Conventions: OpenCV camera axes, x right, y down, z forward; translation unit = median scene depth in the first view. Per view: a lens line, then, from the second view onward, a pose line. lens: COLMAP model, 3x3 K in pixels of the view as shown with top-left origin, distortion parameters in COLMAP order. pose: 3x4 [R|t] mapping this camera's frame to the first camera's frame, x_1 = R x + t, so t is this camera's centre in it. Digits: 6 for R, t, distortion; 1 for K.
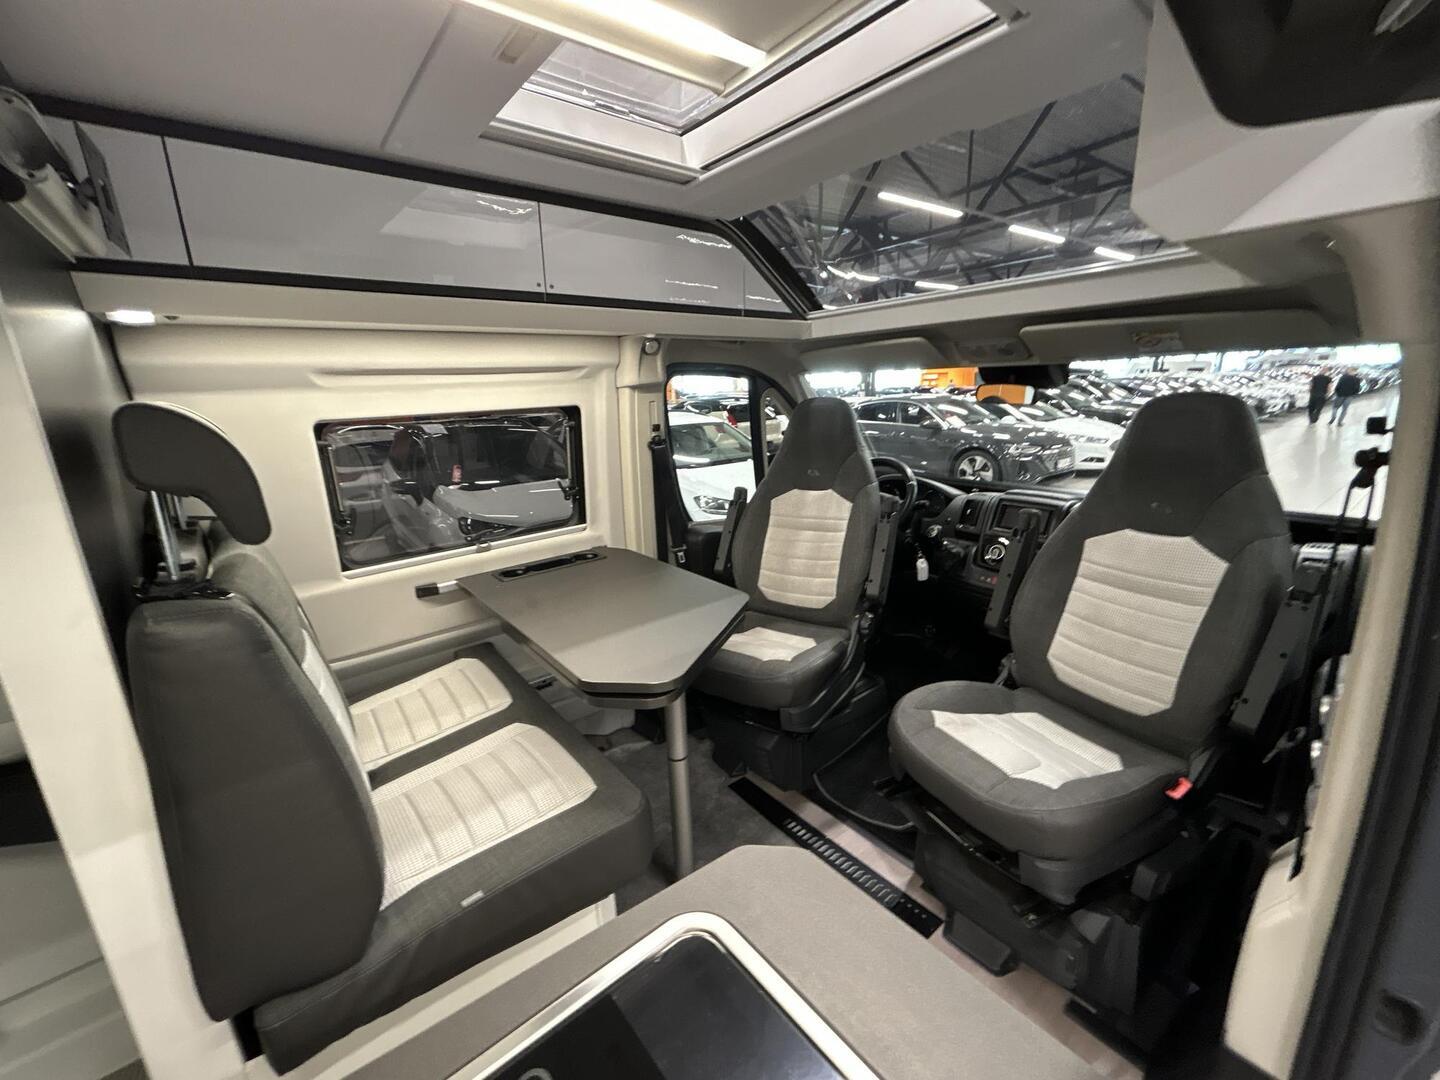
lens RADIAL K [[577.9, 0, 717.5], [0, 577.9, 533.5], [0, 0, 1]] dist [-0.000897, -0.000108]
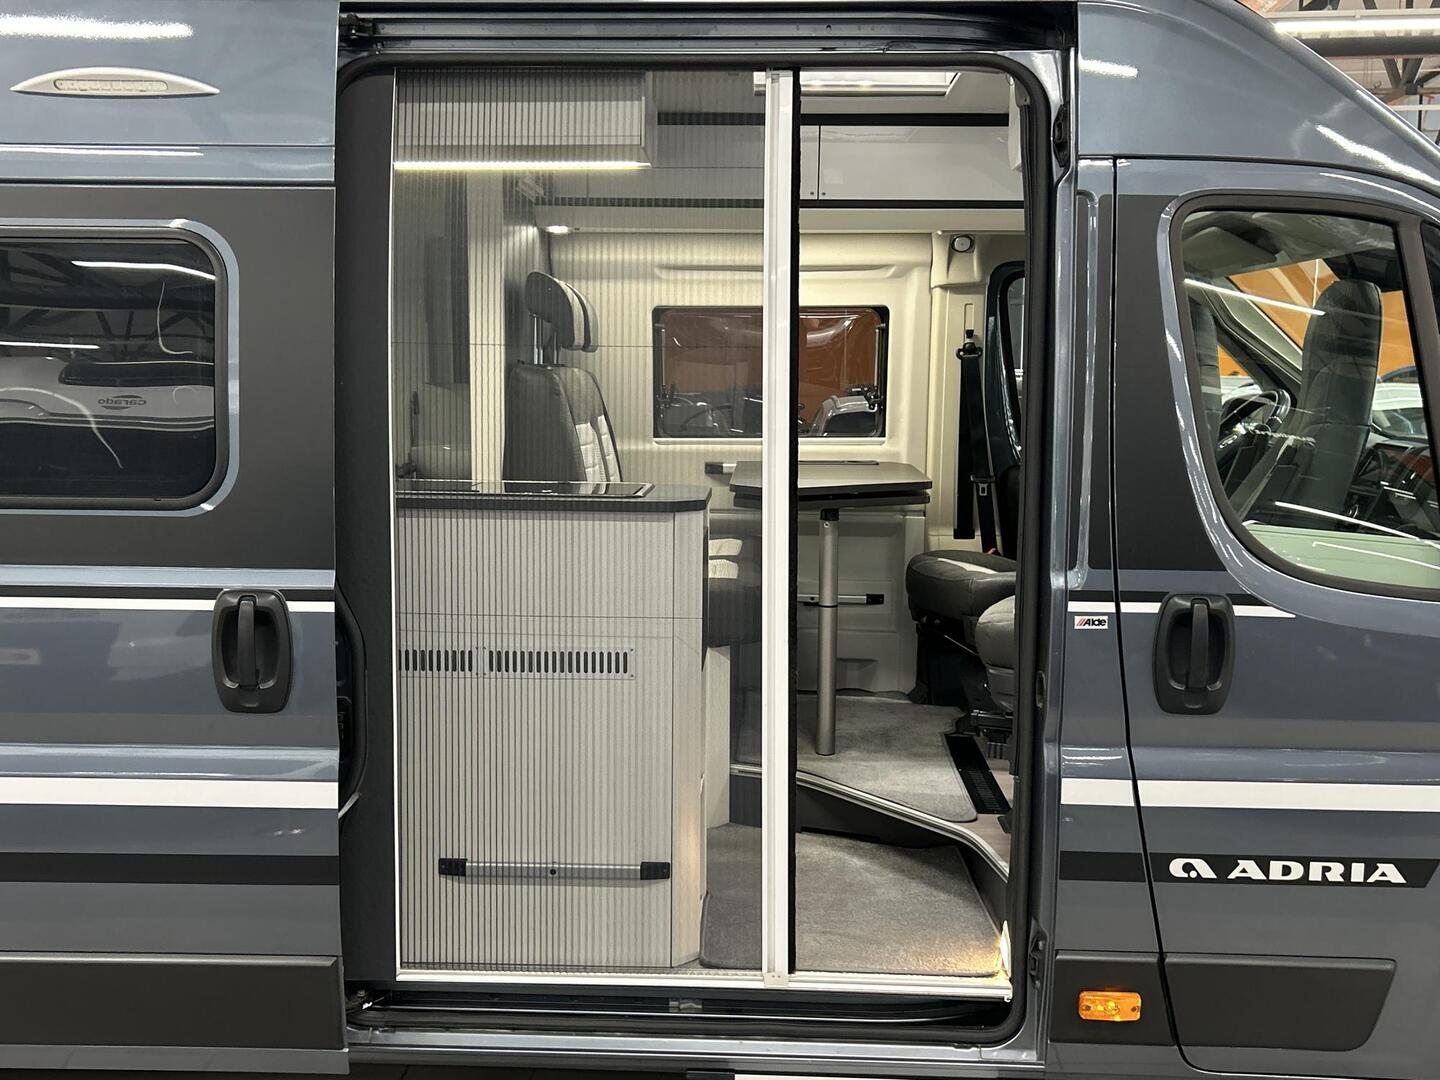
lens RADIAL K [[1739.4, 0, 720.0], [0, 1739.4, 540.0], [0, 0, 1]] dist [0.221401, 0.000119]
pose [[0.737502, 0.101783, -0.667631, 1.532594], [-0.199692, 0.977239, -0.071607, 0.418698], [0.645146, 0.186131, 0.741041, -1.244977]]
